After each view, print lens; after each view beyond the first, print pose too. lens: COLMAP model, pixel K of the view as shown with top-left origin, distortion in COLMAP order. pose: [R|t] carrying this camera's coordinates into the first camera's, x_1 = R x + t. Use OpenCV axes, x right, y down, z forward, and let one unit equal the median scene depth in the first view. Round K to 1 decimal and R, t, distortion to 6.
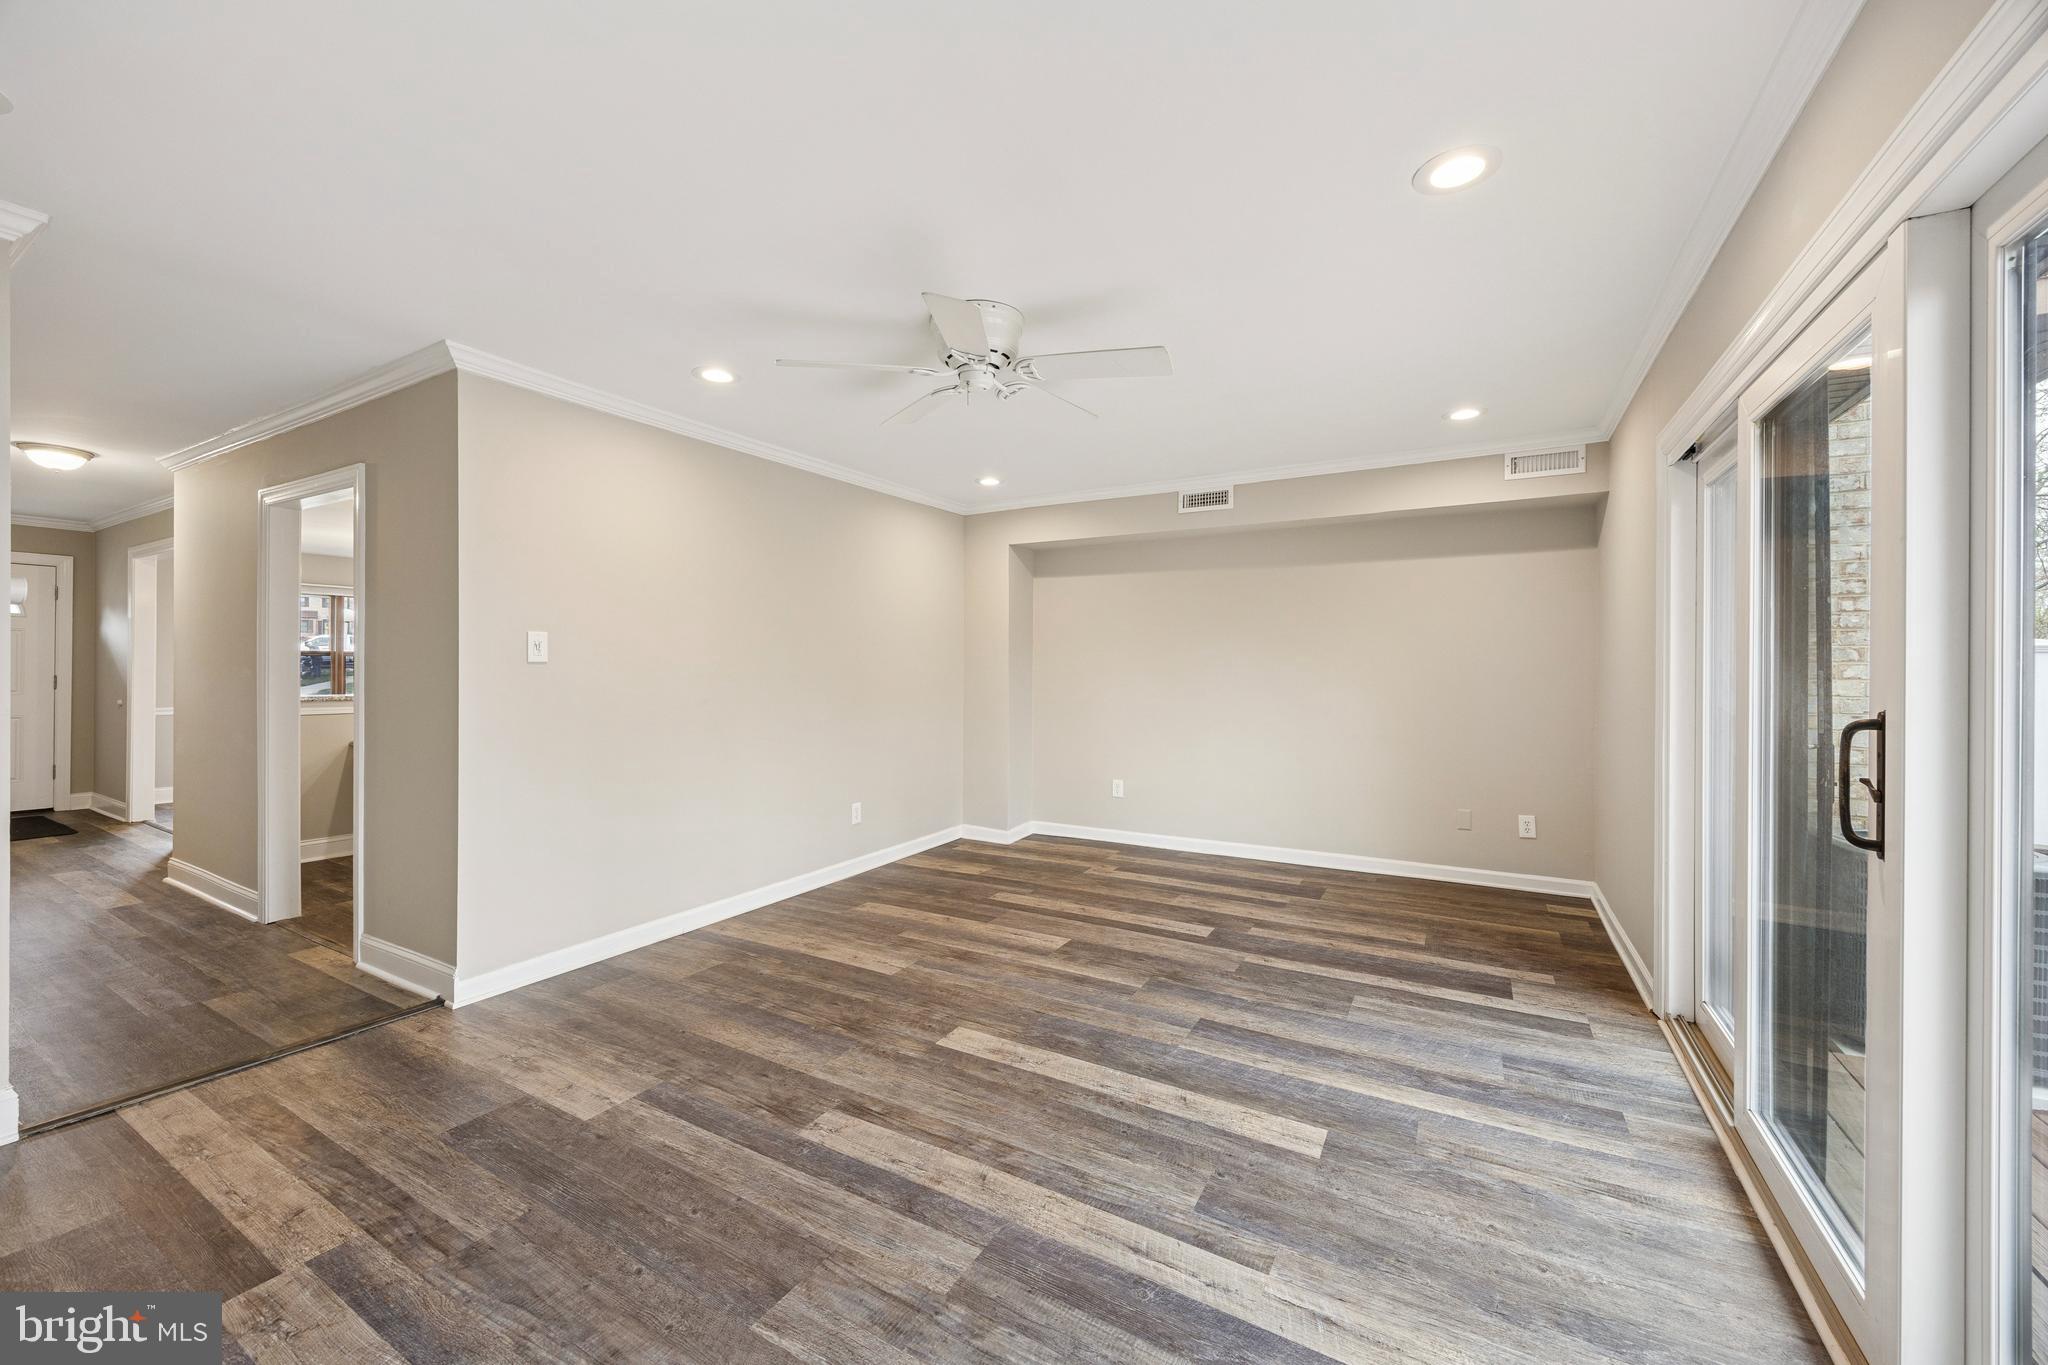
lens RADIAL K [[781.8, 0, 1015.6], [0, 781.8, 684.4], [0, 0, 1]] dist [-0.002246, -0.000170]
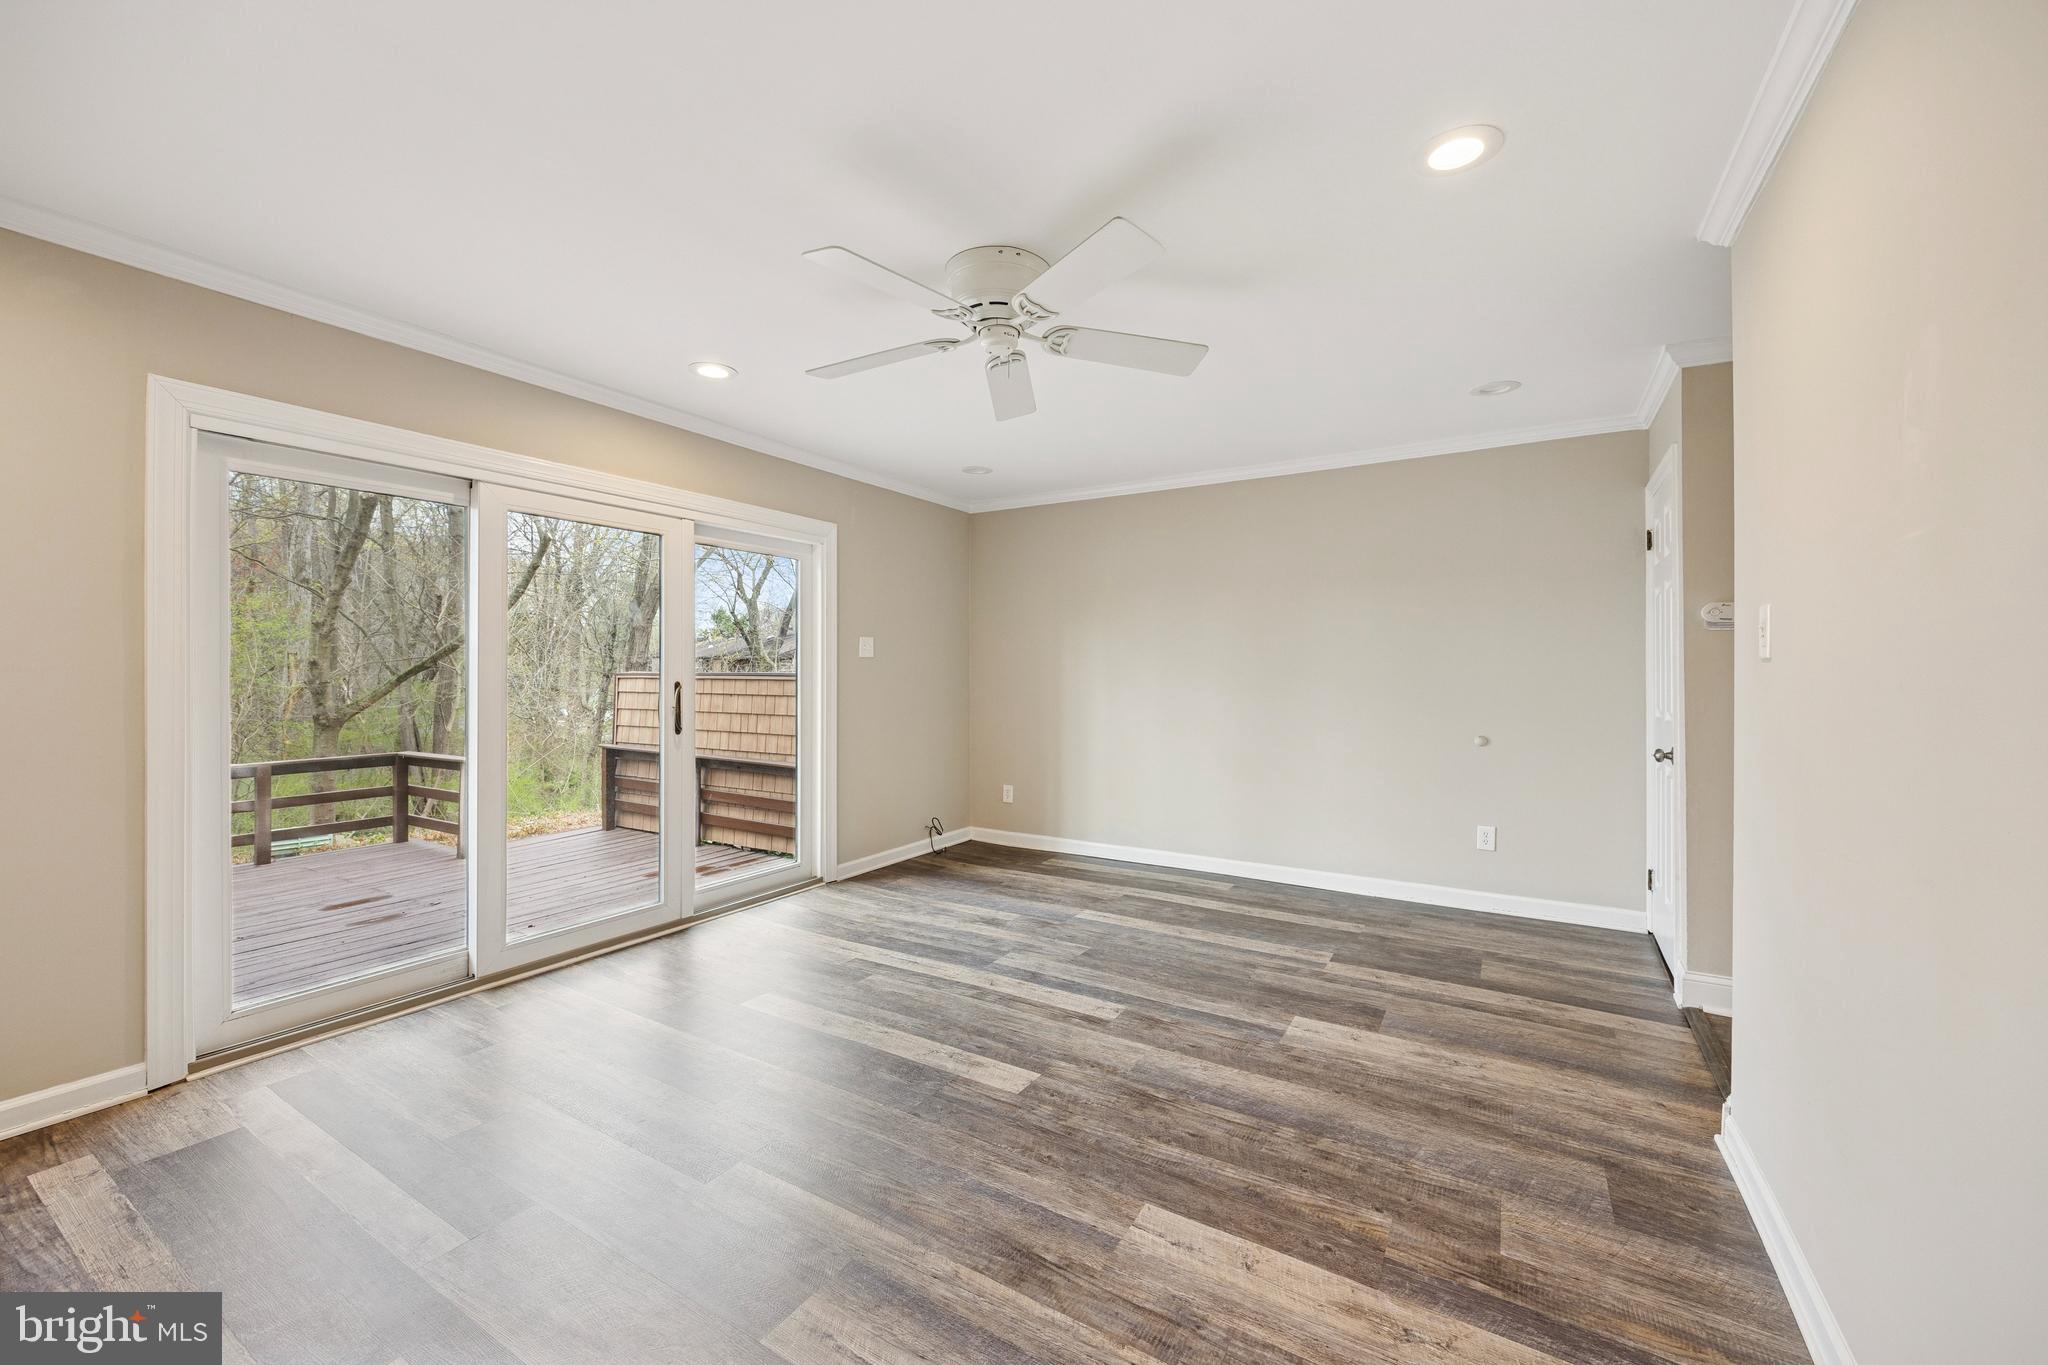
lens RADIAL K [[801.9, 0, 1015.1], [0, 801.9, 673.8], [0, 0, 1]] dist [-0.002652, -0.000122]
pose [[-0.999669, -0.005559, 0.025112, -0.084400], [-0.005021, 0.999757, 0.021450, -0.029743], [-0.025225, 0.021317, -0.999455, 1.752518]]
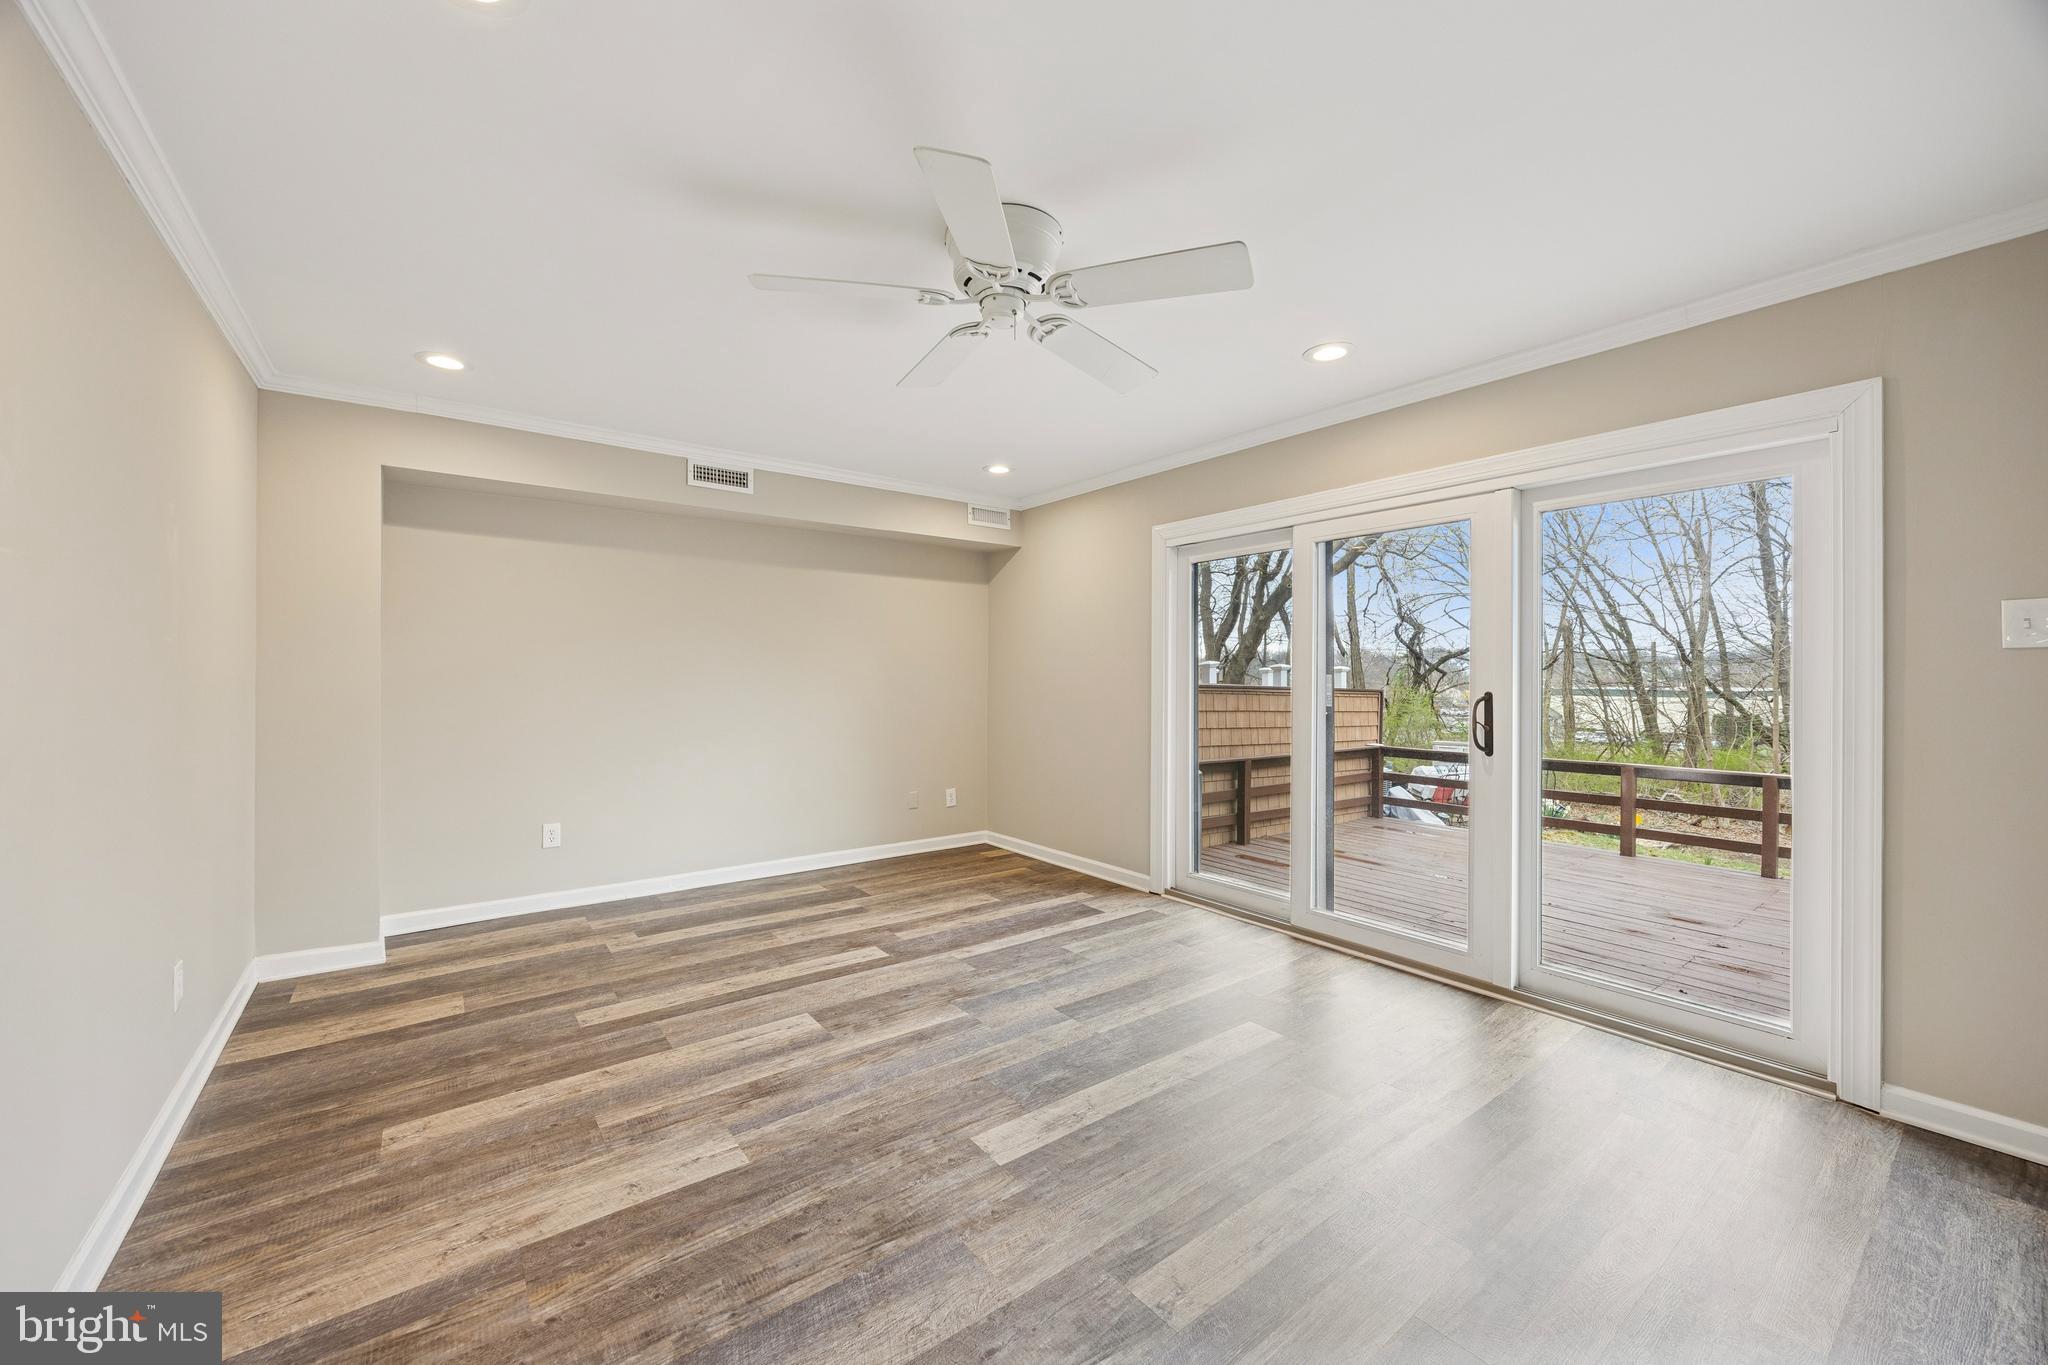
lens RADIAL K [[782.2, 0, 1011.9], [0, 782.2, 666.8], [0, 0, 1]] dist [-0.001079, -0.000200]
pose [[0.393466, 0.009827, 0.919287, -0.724064], [0.013939, 0.999764, -0.016653, -0.009711], [-0.919234, 0.019366, 0.393236, 0.617722]]
